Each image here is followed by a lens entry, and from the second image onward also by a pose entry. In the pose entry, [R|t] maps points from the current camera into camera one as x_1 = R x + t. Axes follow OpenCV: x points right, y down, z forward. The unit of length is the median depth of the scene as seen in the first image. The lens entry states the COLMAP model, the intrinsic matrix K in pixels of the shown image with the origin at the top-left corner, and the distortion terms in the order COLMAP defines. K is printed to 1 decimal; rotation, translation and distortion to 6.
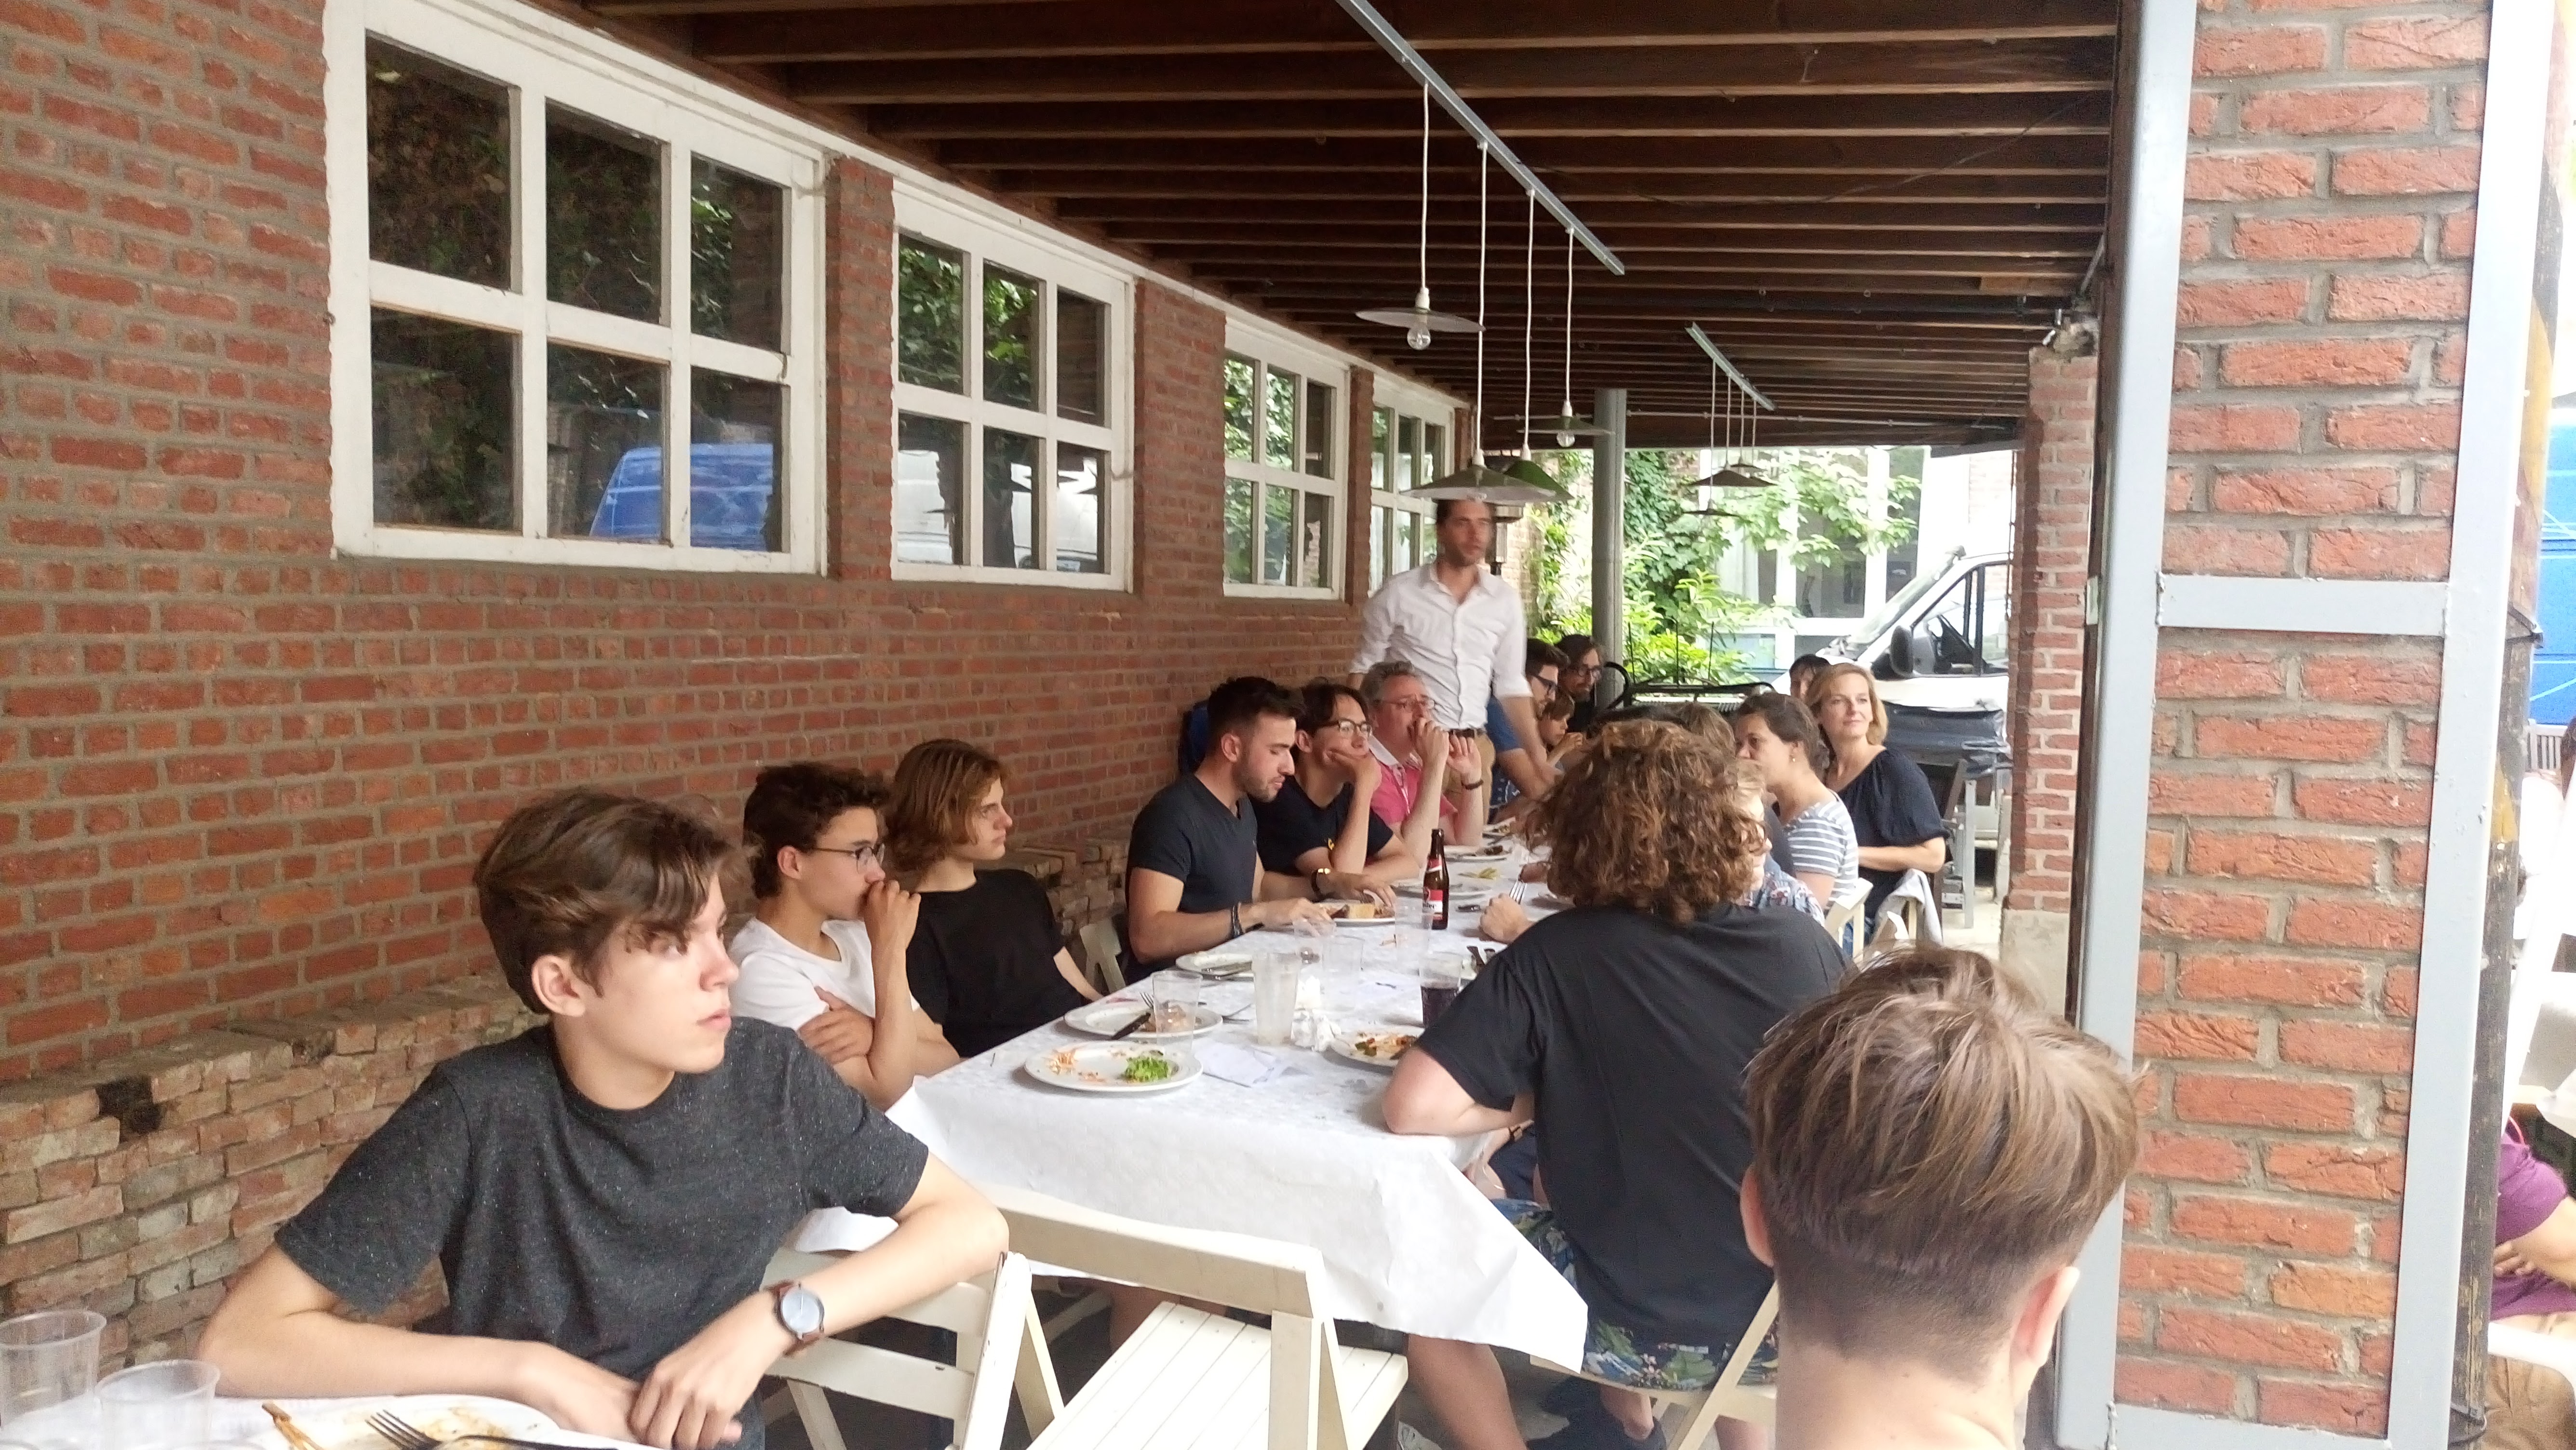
lens RADIAL K [[2036.9, 0, 1305.7], [0, 2036.9, 730.2], [0, 0, 1]] dist [-0.009974, 0.005260]
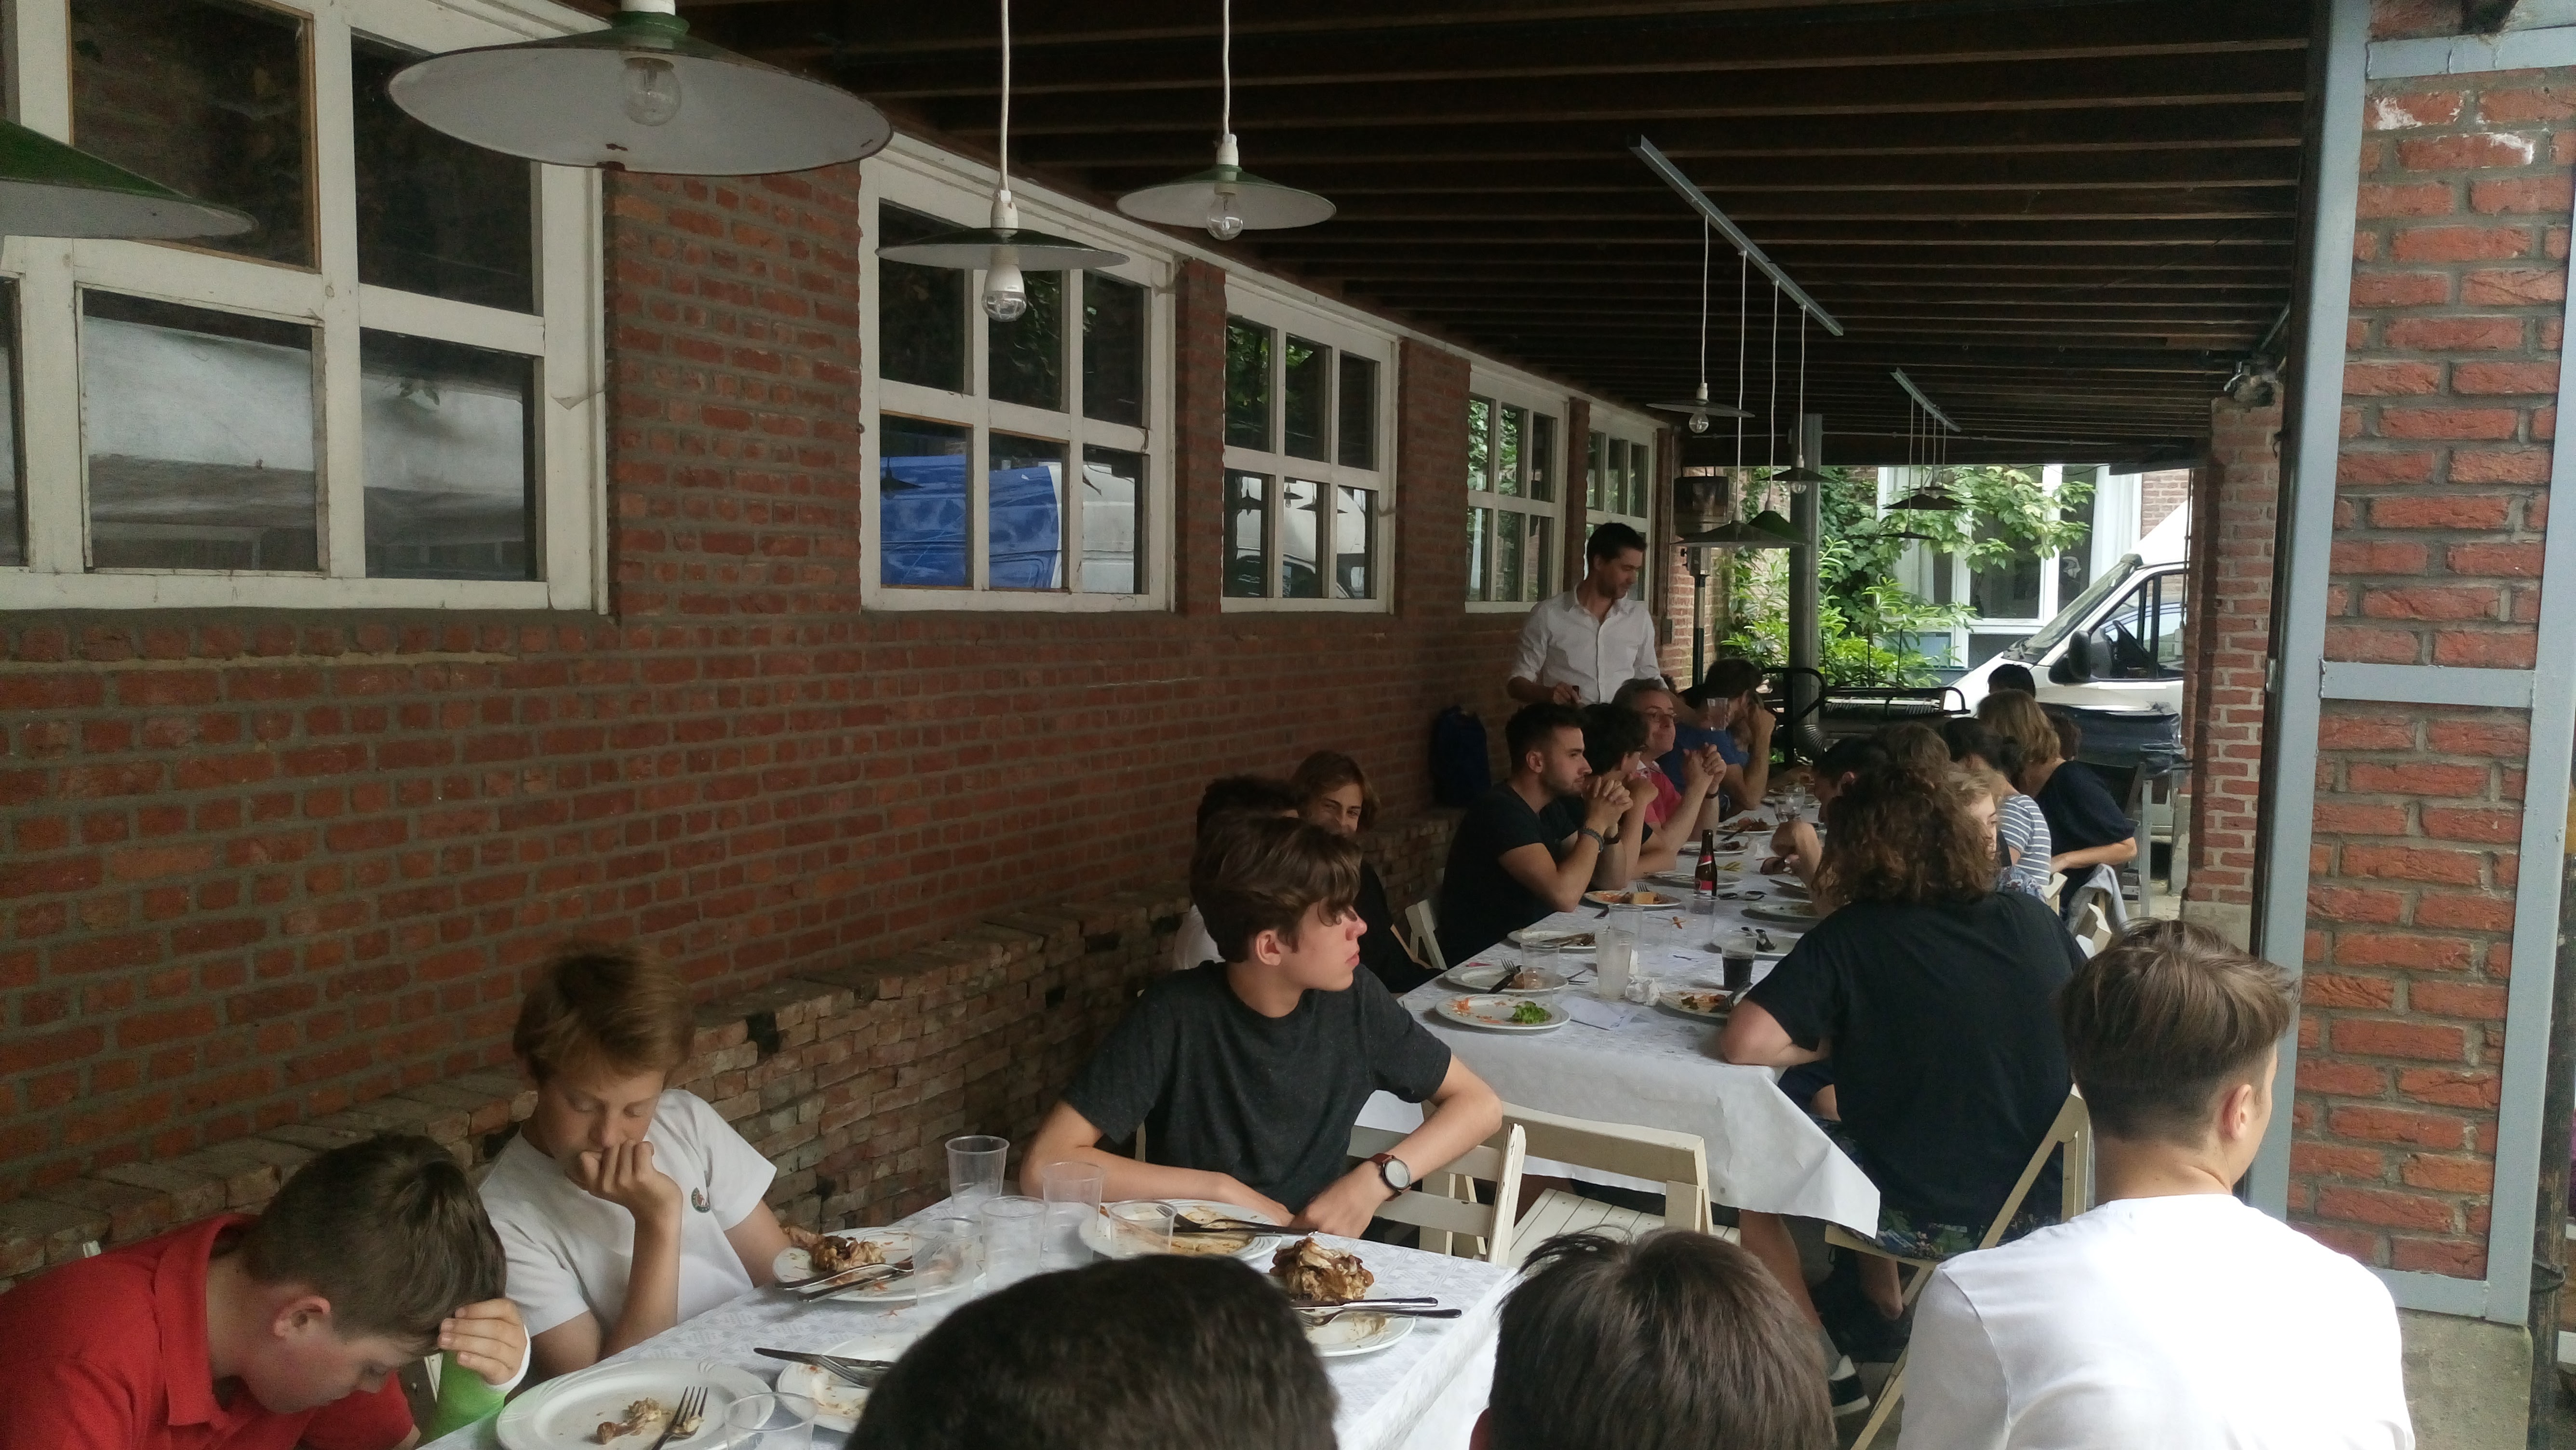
lens RADIAL K [[2036.9, 0, 1305.7], [0, 2036.9, 730.2], [0, 0, 1]] dist [-0.009974, 0.005260]
pose [[0.997479, 0.004100, -0.070843, -0.119423], [-0.003576, 0.999965, 0.007529, -0.024837], [0.070872, -0.007257, 0.997459, -0.296726]]
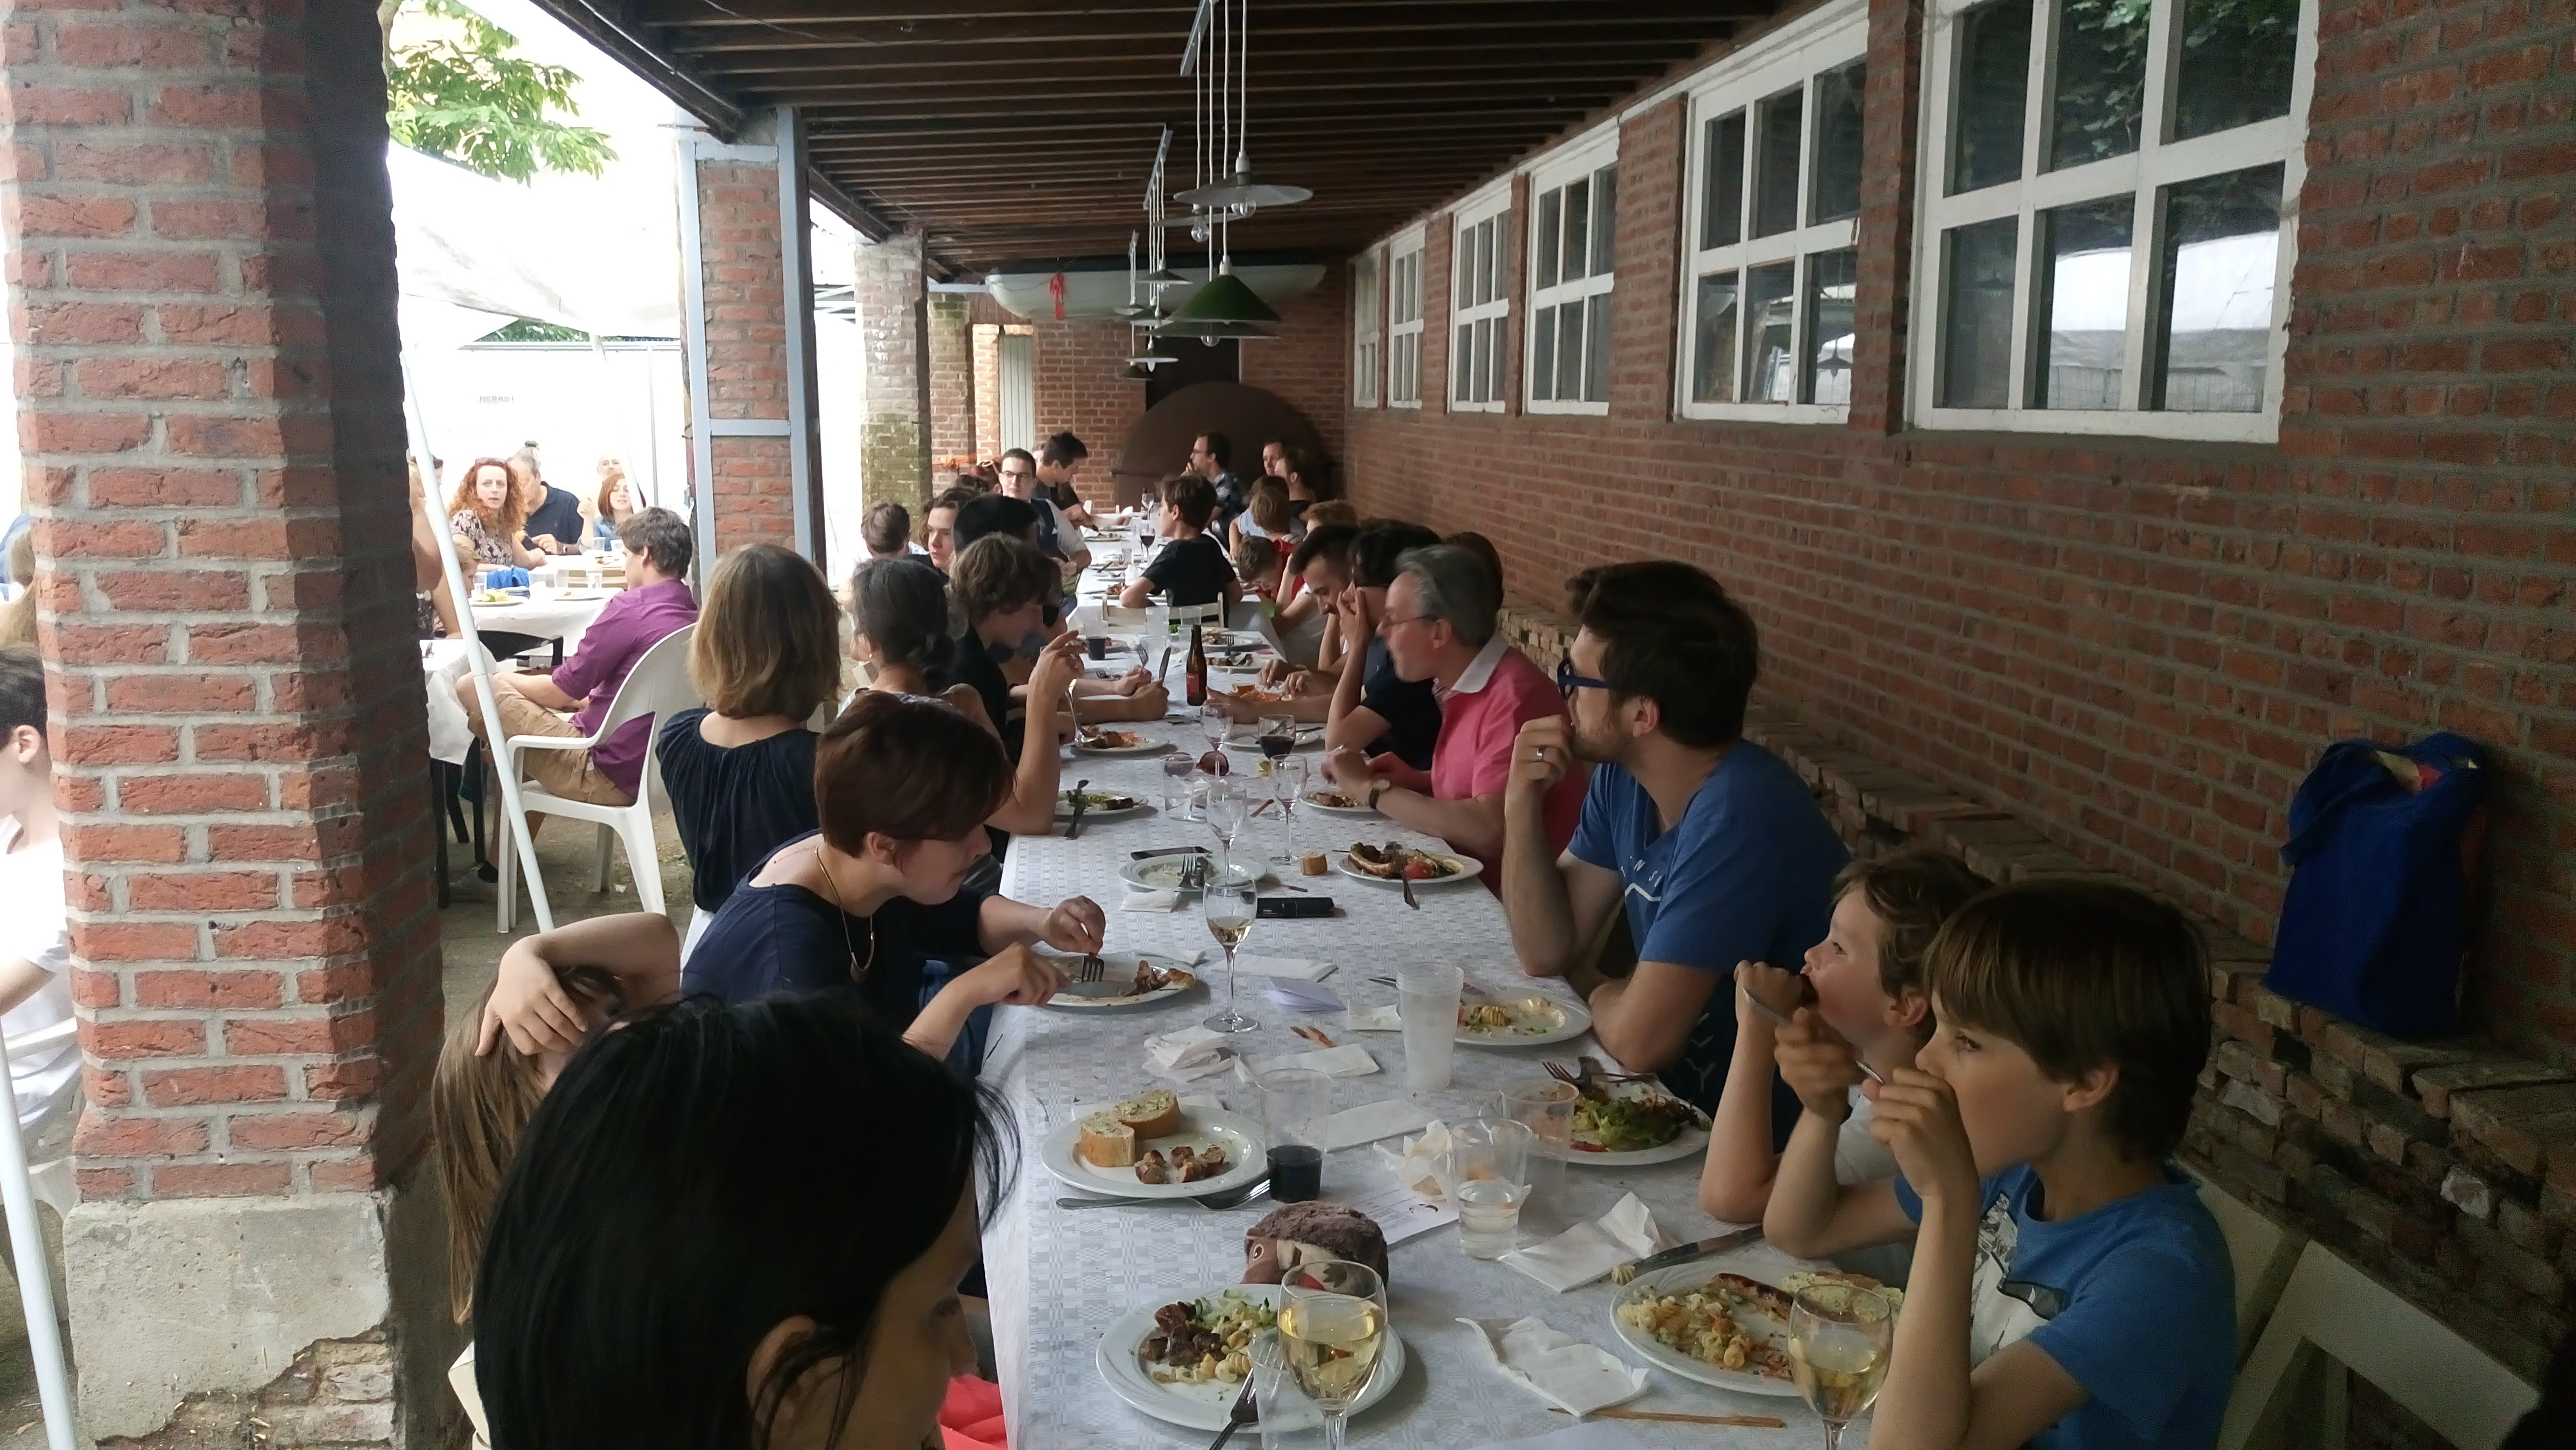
lens RADIAL K [[2093.8, 0, 1286.1], [0, 2093.8, 739.8], [0, 0, 1]] dist [0.064743, -0.062491]
pose [[-0.916441, 0.035931, -0.398554, 0.723545], [-0.050922, 0.977393, 0.205206, -0.199880], [0.396917, 0.208354, -0.893894, 3.004384]]
